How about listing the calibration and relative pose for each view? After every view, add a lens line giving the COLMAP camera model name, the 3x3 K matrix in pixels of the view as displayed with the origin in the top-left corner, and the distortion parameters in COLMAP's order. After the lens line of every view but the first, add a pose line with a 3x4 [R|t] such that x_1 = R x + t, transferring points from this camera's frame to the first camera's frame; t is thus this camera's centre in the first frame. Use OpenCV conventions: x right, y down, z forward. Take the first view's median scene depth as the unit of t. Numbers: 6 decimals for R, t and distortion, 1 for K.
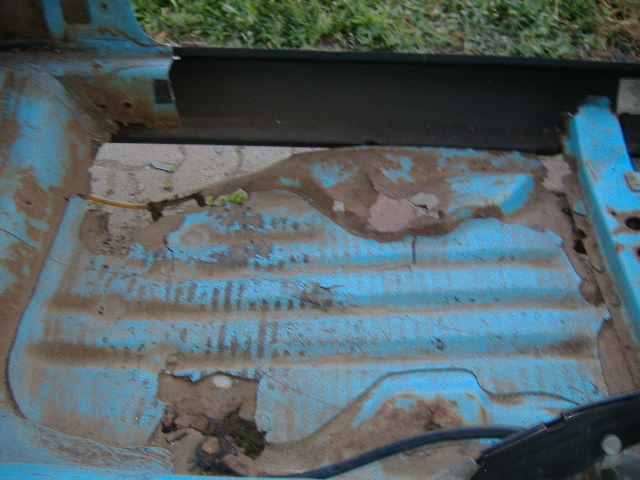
lens RADIAL K [[709.1, 0, 320.0], [0, 709.1, 240.0], [0, 0, 1]] dist [-0.062662, -0.004387]
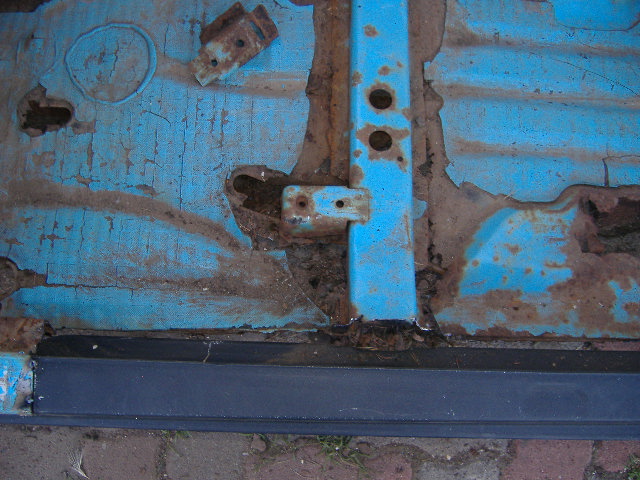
lens RADIAL K [[709.1, 0, 320.0], [0, 709.1, 240.0], [0, 0, 1]] dist [-0.062662, -0.004387]
pose [[-0.999378, -0.032949, -0.012604, 0.499386], [0.004164, -0.464975, 0.885314, -0.809102], [-0.035031, 0.884710, 0.464823, 0.656787]]
